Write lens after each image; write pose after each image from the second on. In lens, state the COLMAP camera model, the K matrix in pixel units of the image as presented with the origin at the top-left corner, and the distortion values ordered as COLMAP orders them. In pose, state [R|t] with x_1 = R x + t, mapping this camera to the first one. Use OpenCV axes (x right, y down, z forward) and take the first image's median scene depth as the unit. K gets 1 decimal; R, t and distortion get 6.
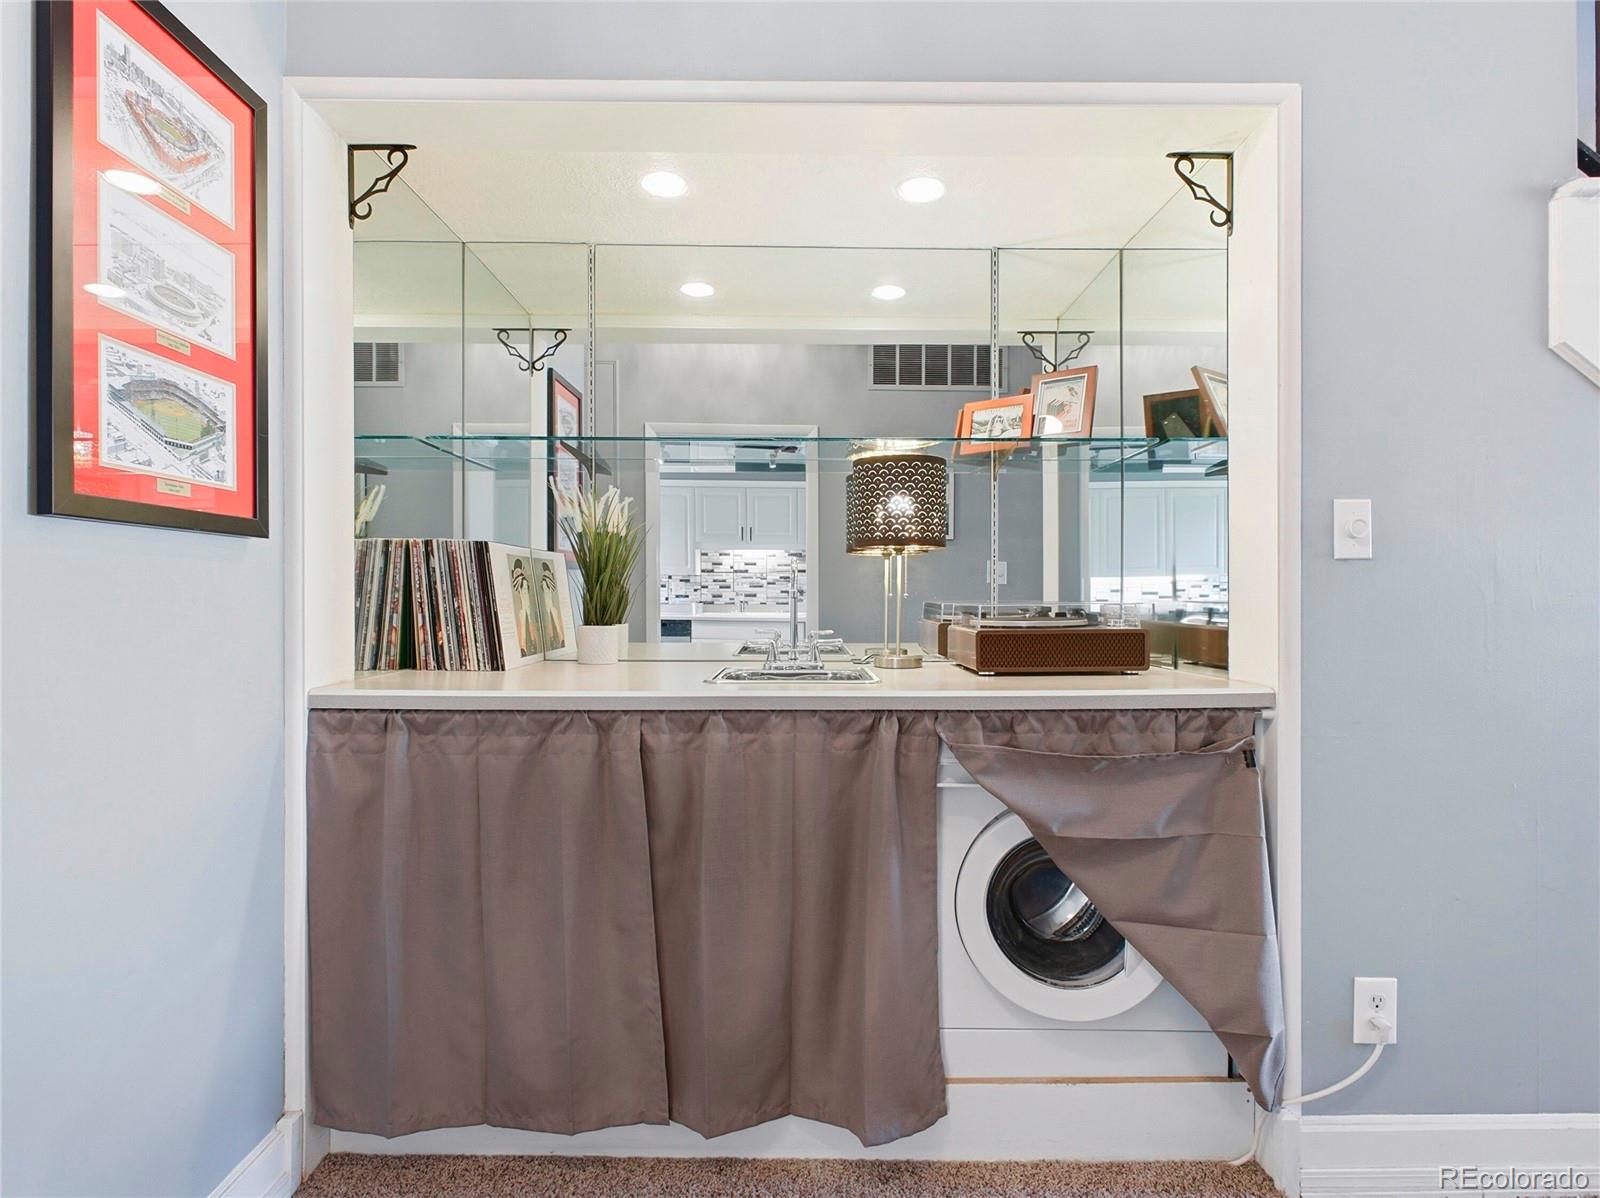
lens RADIAL K [[793.0, 0, 805.3], [0, 793.0, 593.8], [0, 0, 1]] dist [0.003436, -0.000788]
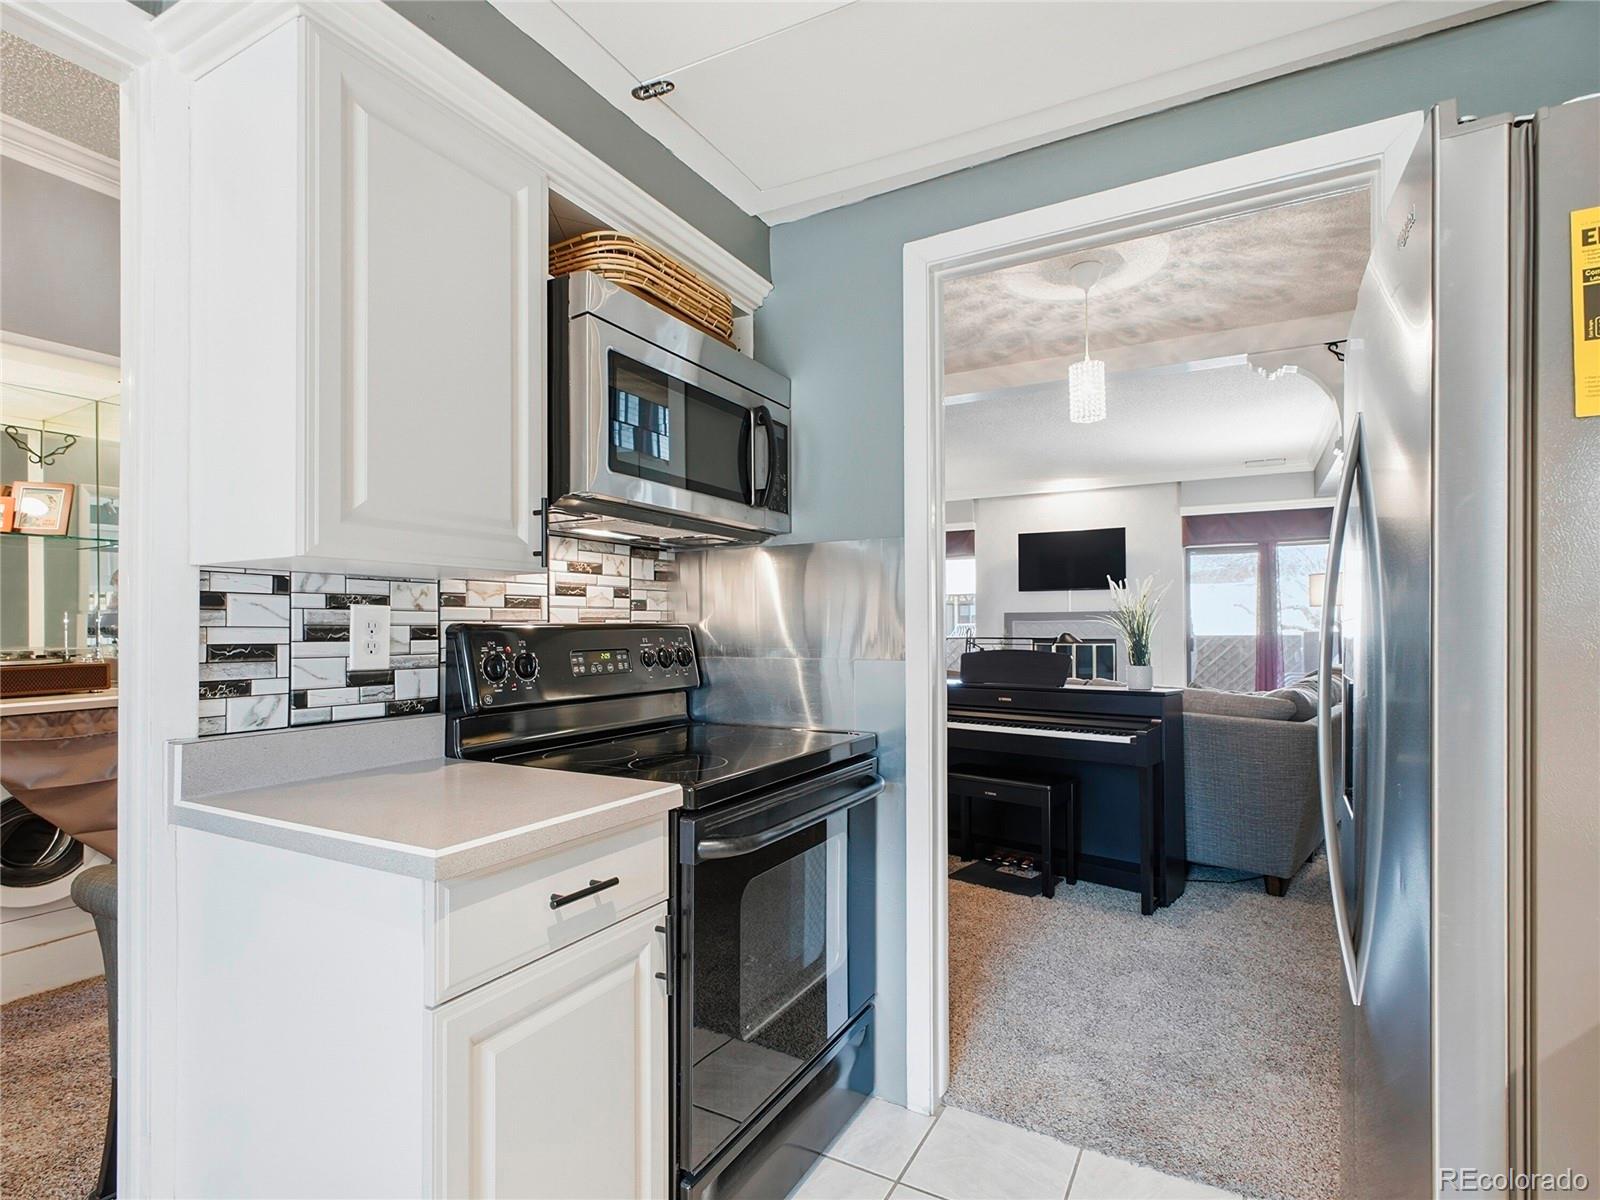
lens RADIAL K [[796.7, 0, 795.5], [0, 796.7, 622.0], [0, 0, 1]] dist [0.001792, -0.001011]
pose [[0.503055, 0.004003, 0.864245, -0.308500], [0.006415, 0.999944, -0.008366, -0.019133], [-0.864231, 0.009753, 0.503001, -1.182607]]
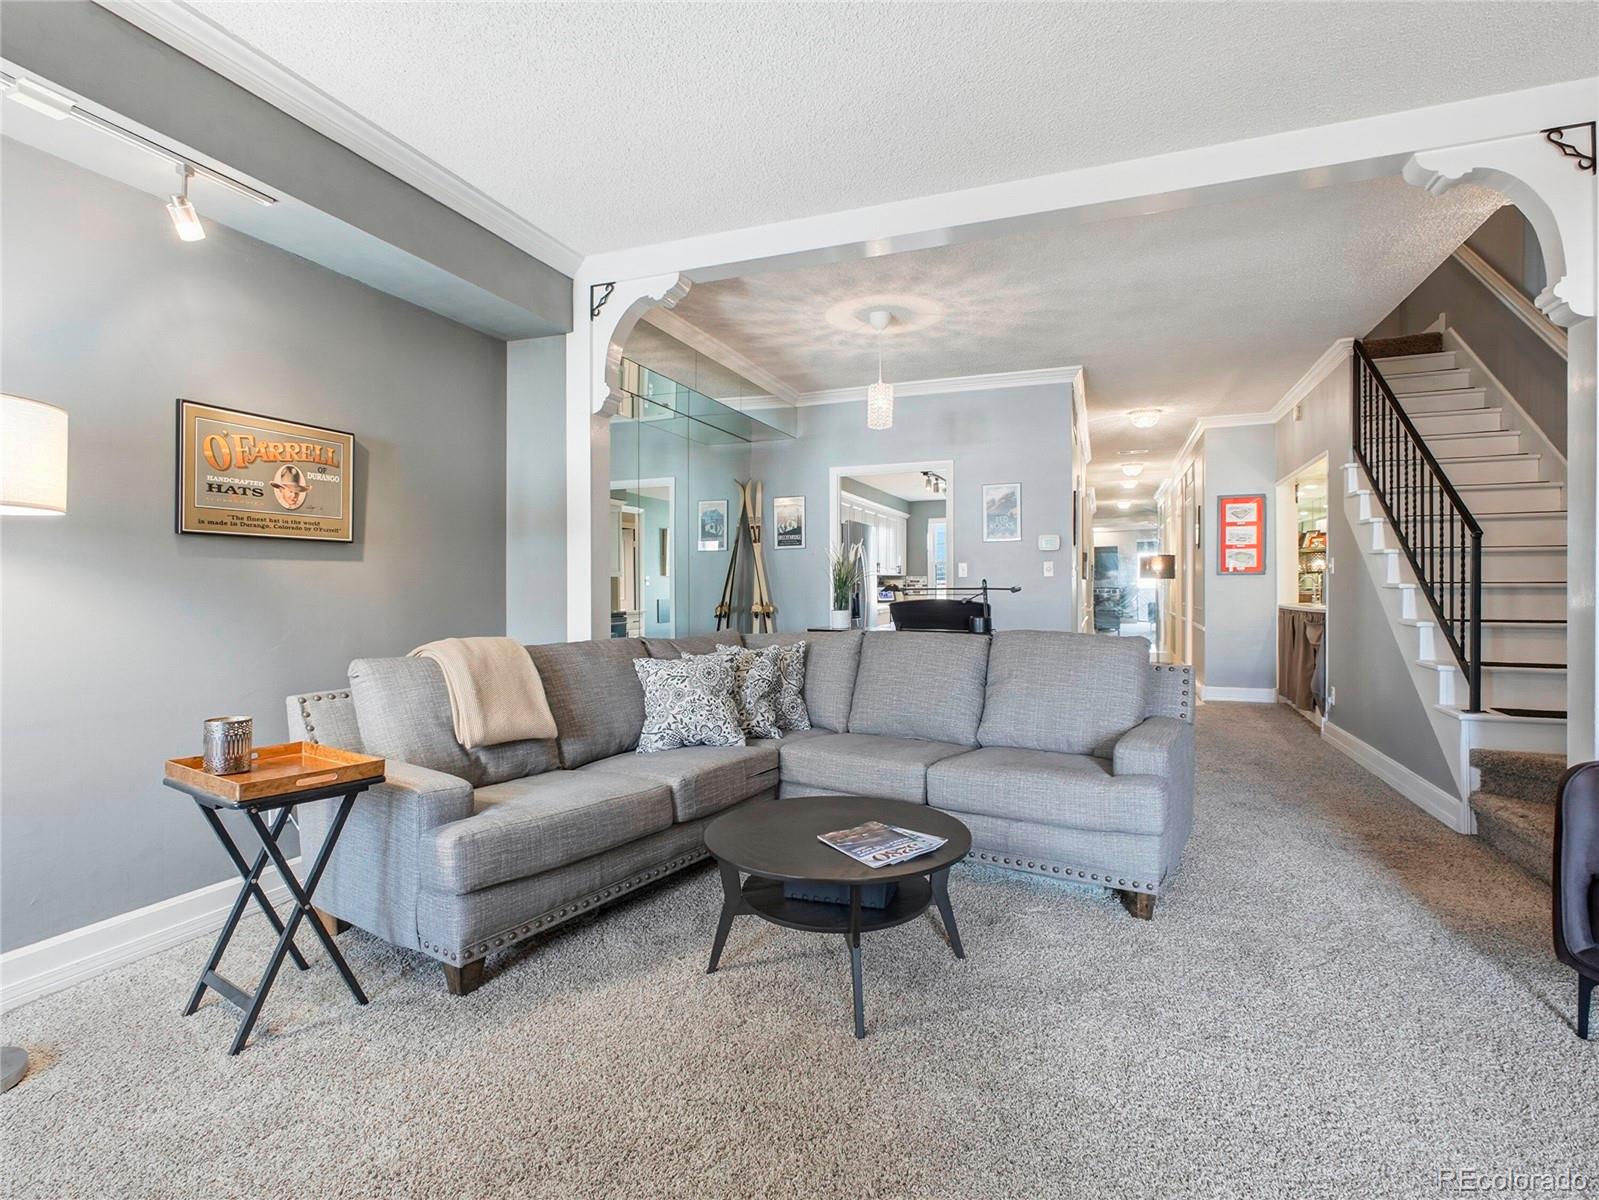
lens RADIAL K [[796.8, 0, 801.1], [0, 796.8, 589.1], [0, 0, 1]] dist [-0.000450, 0.000066]
pose [[-0.365588, 0.003407, -0.930770, 4.886934], [0.001441, 0.999994, 0.003094, 0.007040], [0.930776, -0.000210, -0.365591, 0.037745]]
